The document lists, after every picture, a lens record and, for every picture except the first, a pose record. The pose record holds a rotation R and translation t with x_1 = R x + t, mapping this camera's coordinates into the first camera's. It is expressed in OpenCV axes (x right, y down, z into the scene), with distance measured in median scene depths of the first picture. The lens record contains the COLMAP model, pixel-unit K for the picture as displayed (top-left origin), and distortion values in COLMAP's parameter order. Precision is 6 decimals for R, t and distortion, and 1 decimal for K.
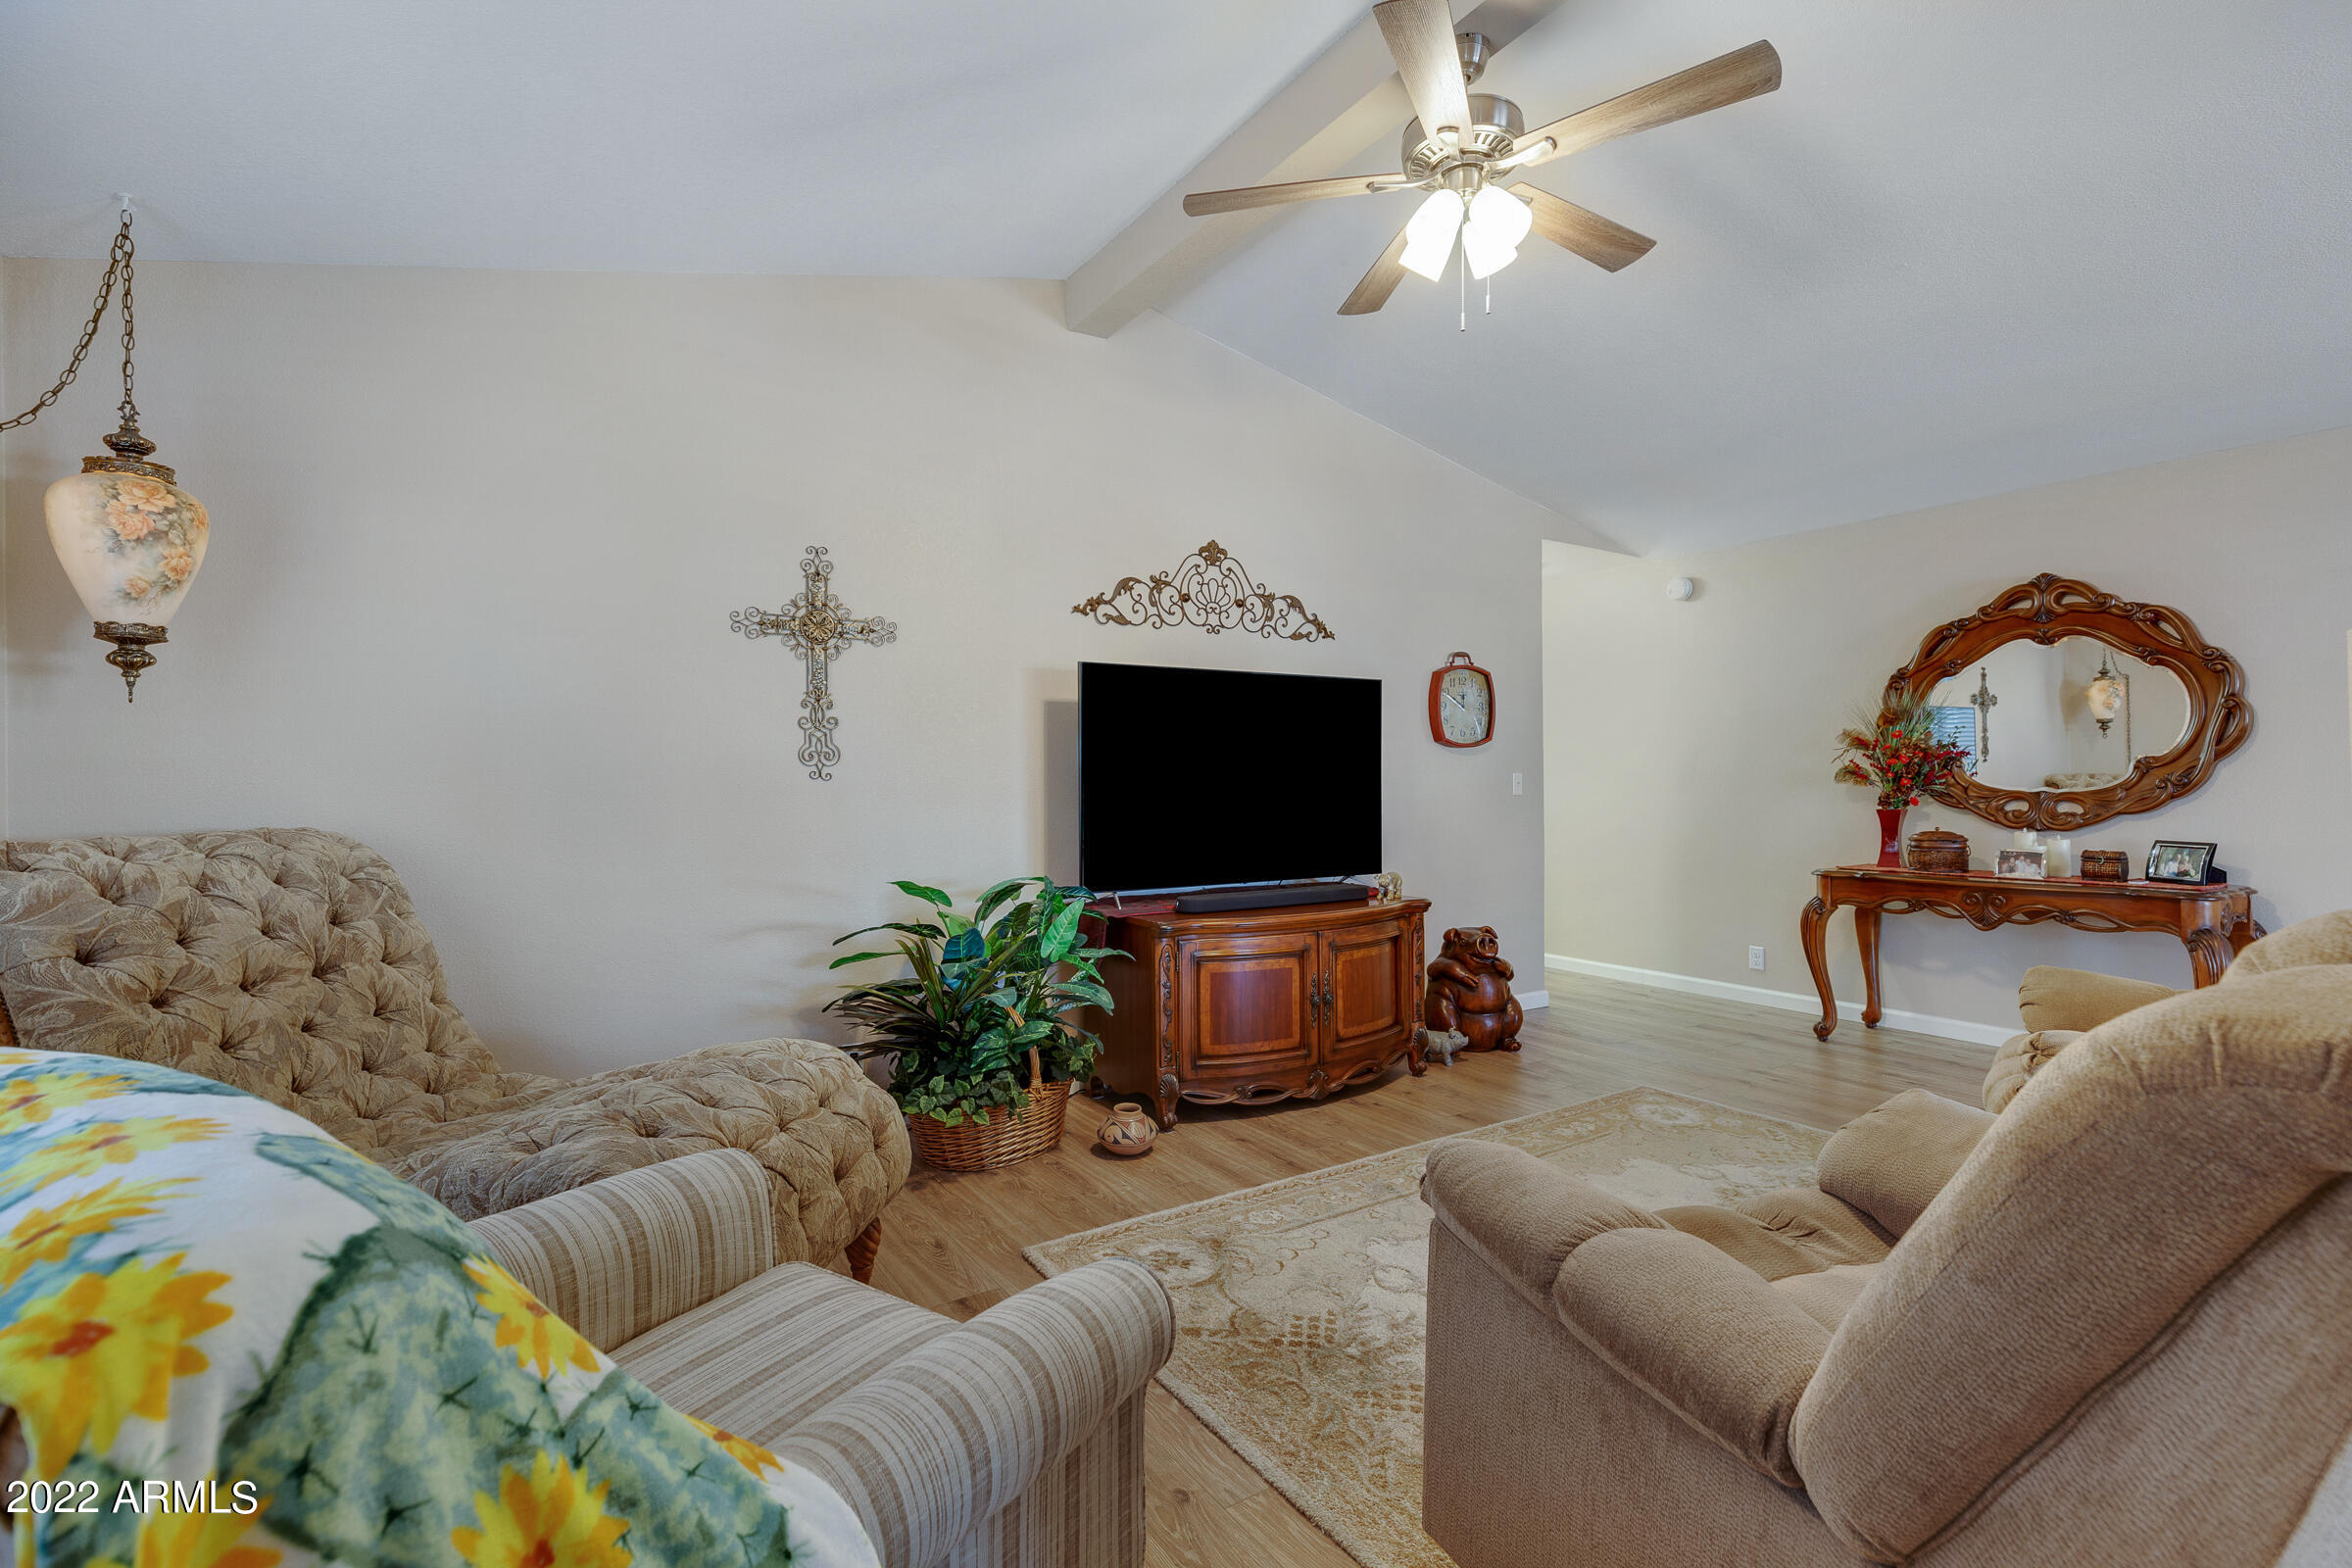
lens RADIAL K [[1058.7, 0, 1185.5], [0, 1058.7, 778.2], [0, 0, 1]] dist [0.004741, 0.001737]
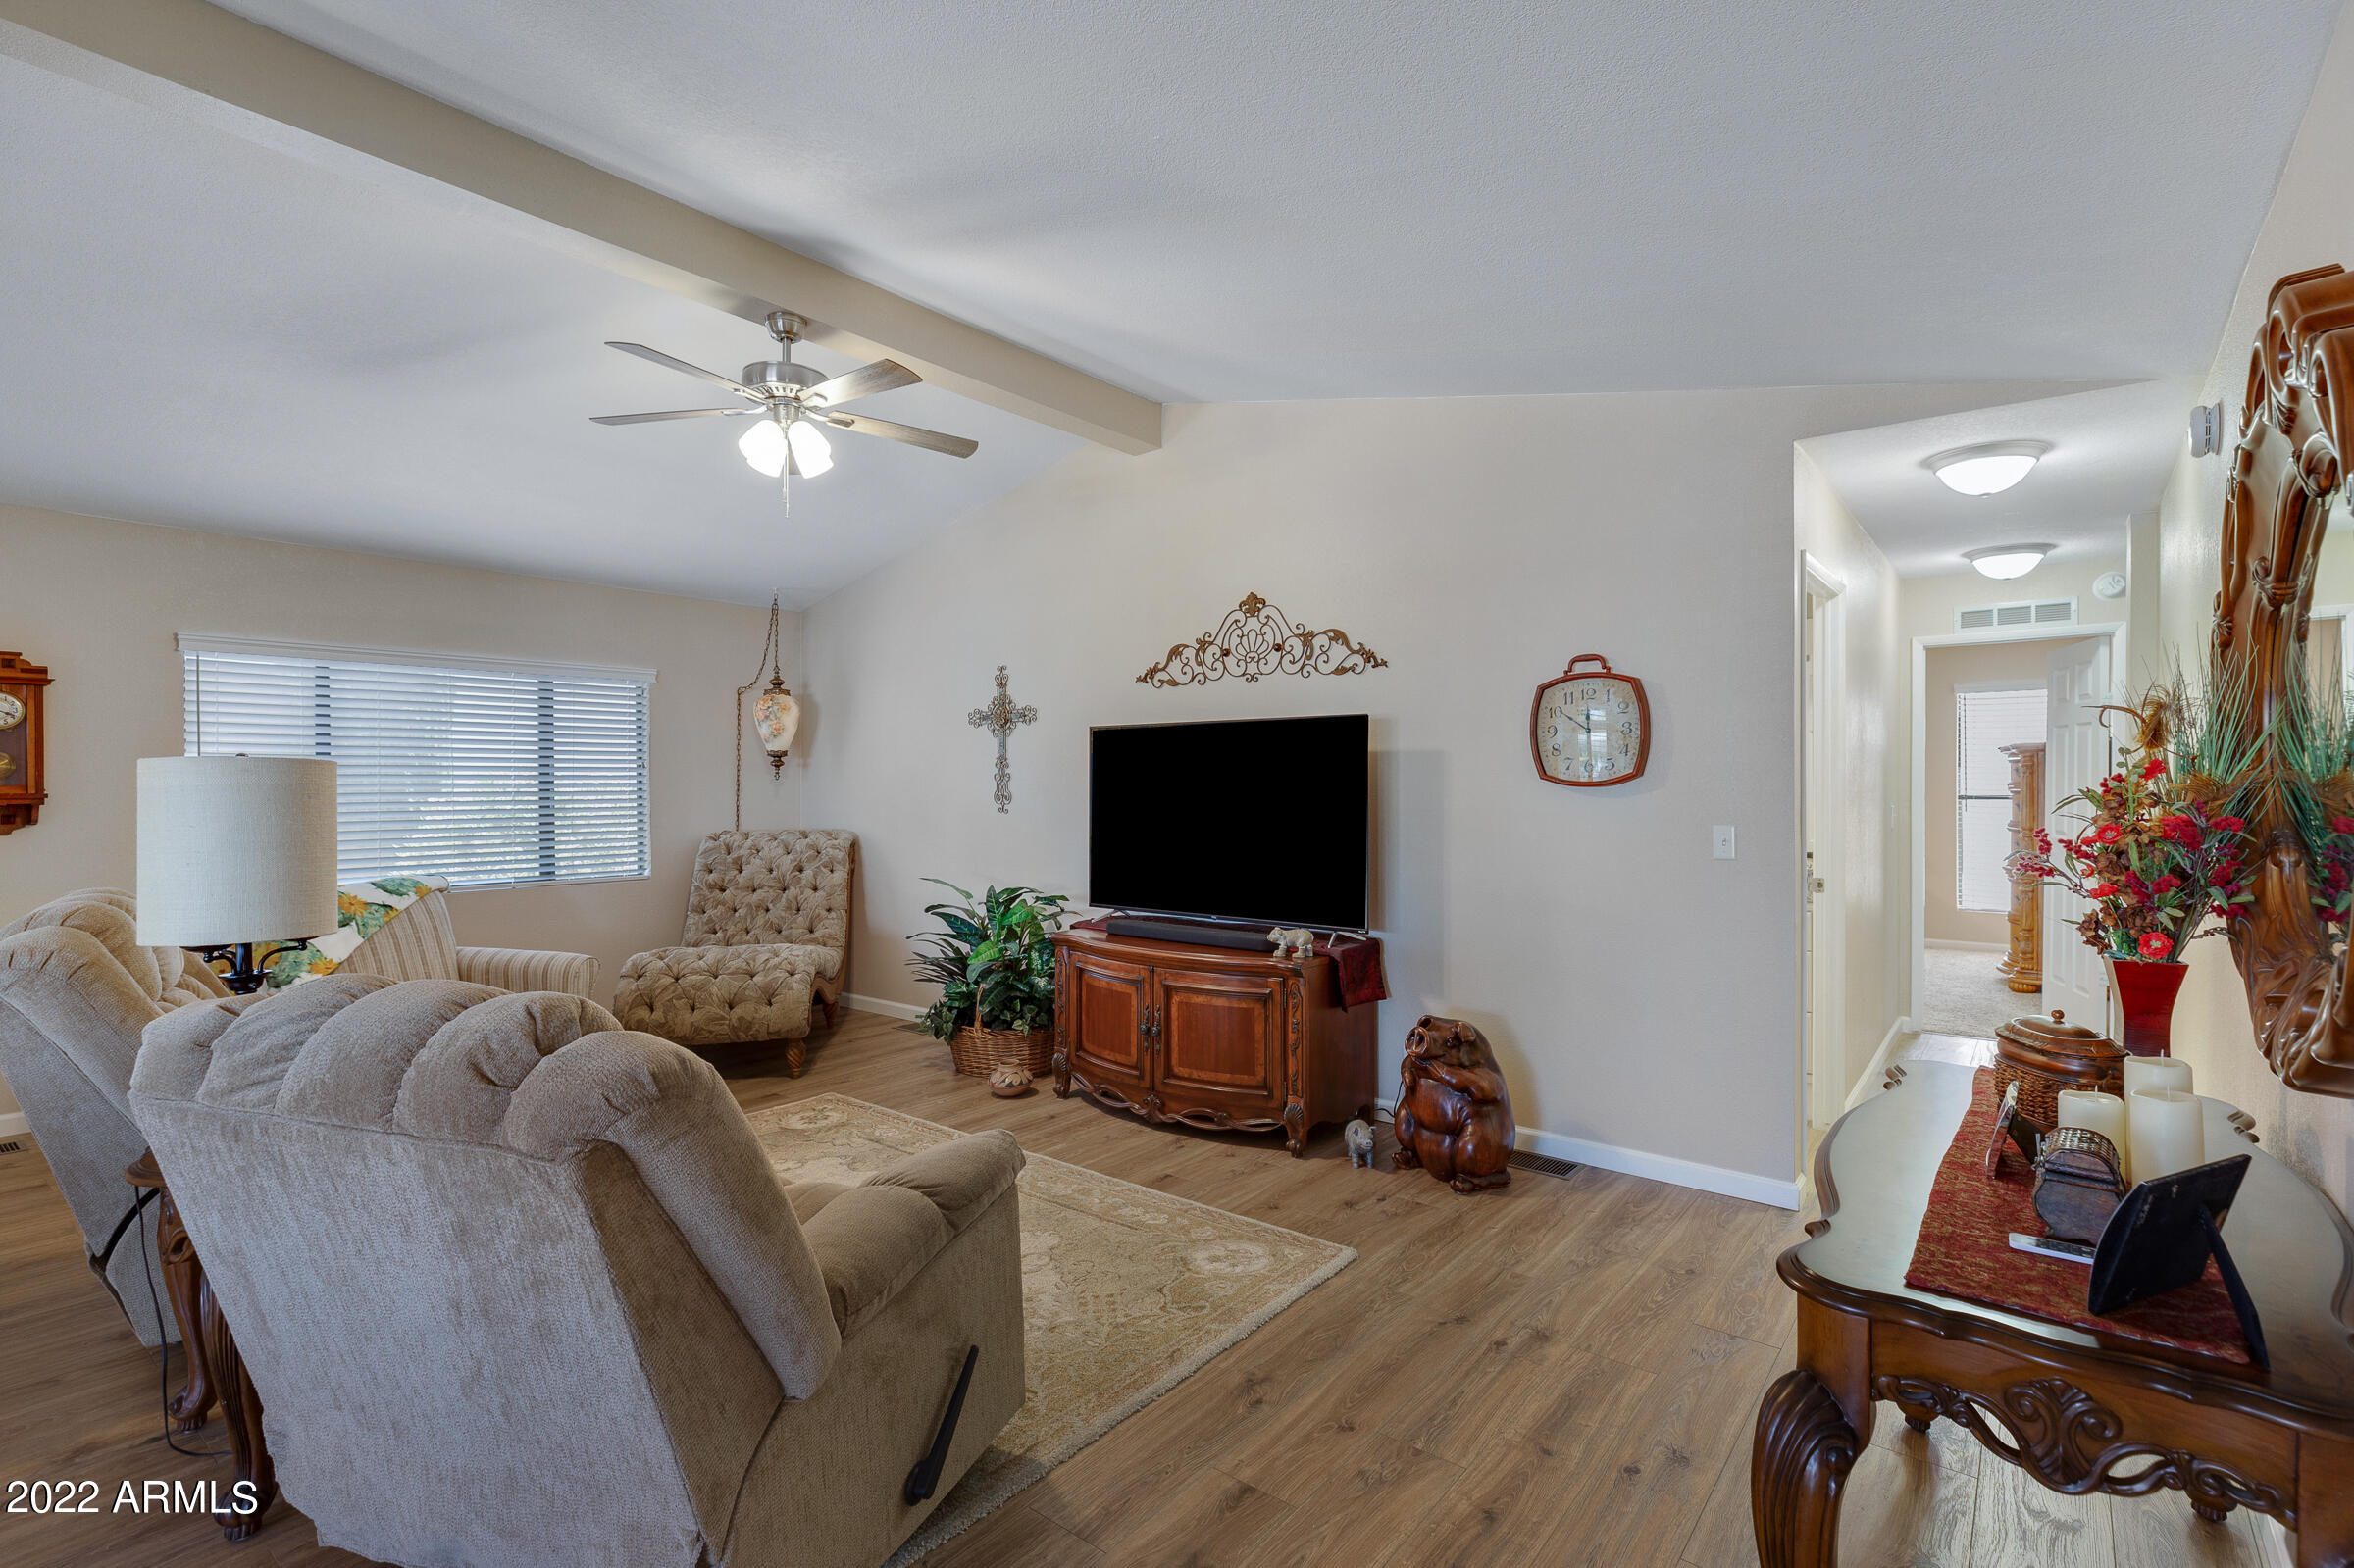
lens RADIAL K [[1059.5, 0, 1169.4], [0, 1059.5, 794.6], [0, 0, 1]] dist [0.004741, 0.001737]
pose [[0.333362, 0.017086, -0.942644, 1.009707], [0.003686, 0.999805, 0.019425, -0.045911], [0.942792, -0.009950, 0.333234, 0.580448]]
